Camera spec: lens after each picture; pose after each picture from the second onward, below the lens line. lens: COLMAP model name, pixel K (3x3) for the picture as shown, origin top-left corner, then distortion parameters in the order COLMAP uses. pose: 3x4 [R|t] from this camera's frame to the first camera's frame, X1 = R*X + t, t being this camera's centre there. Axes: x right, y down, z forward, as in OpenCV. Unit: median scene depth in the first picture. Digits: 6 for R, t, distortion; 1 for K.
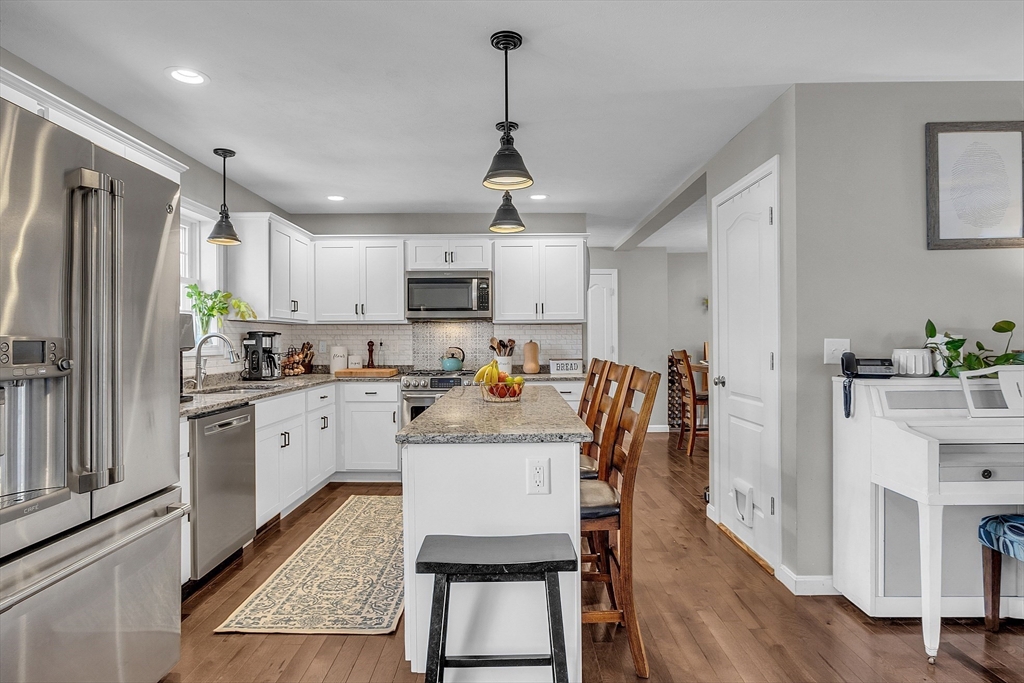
lens RADIAL K [[574.0, 0, 512.0], [0, 574.0, 341.5], [0, 0, 1]] dist [-0.021629, 0.001180]
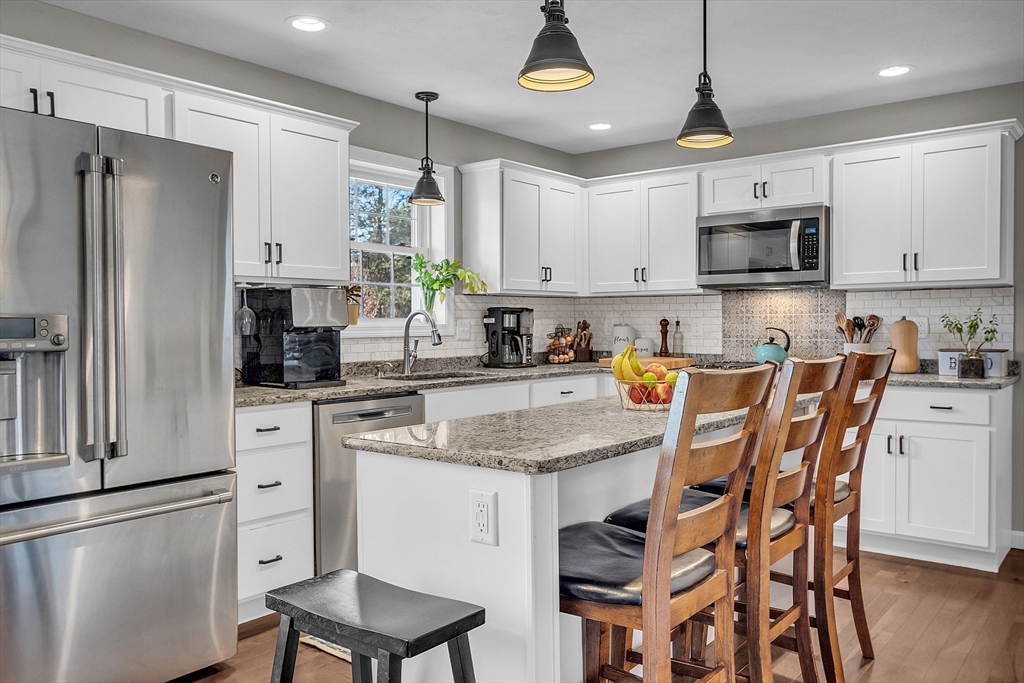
lens RADIAL K [[800.2, 0, 512.0], [0, 800.2, 341.5], [0, 0, 1]] dist [0.001532, 0.006236]
pose [[0.779486, 0.015242, -0.626235, 0.257305], [0.001199, 0.999666, 0.025824, 0.001468], [0.626419, -0.020881, 0.779207, 0.112430]]
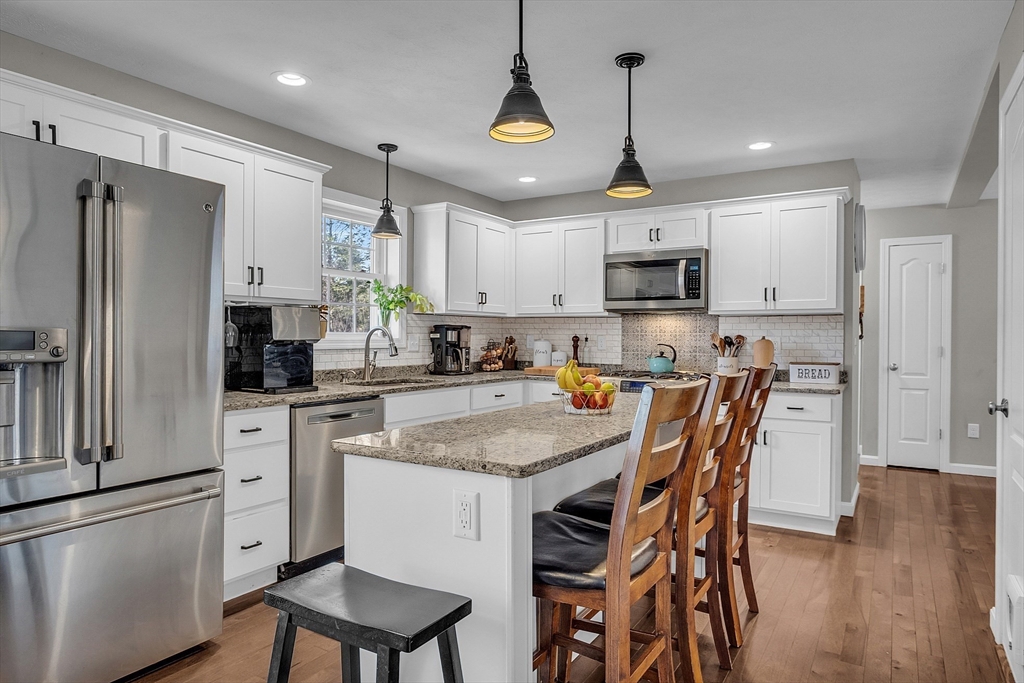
lens RADIAL K [[632.5, 0, 512.0], [0, 632.5, 341.5], [0, 0, 1]] dist [-0.007946, 0.002228]
pose [[0.849813, 0.014582, -0.526882, 0.208191], [-0.010755, 0.999889, 0.010326, -0.001242], [0.526974, -0.003108, 0.849876, 0.125251]]
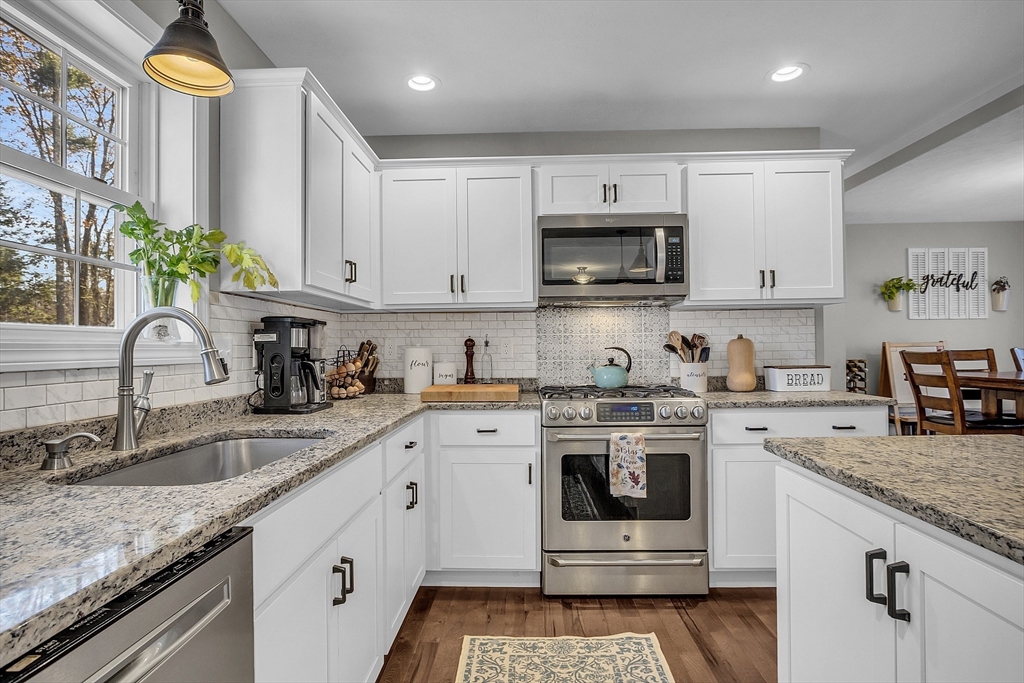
lens RADIAL K [[530.4, 0, 512.0], [0, 530.4, 341.5], [0, 0, 1]] dist [-0.016126, 0.000271]
pose [[0.999447, -0.006627, -0.032590, -0.203160], [0.006177, 0.999884, -0.013907, 0.011358], [0.032678, 0.013698, 0.999372, 0.484873]]
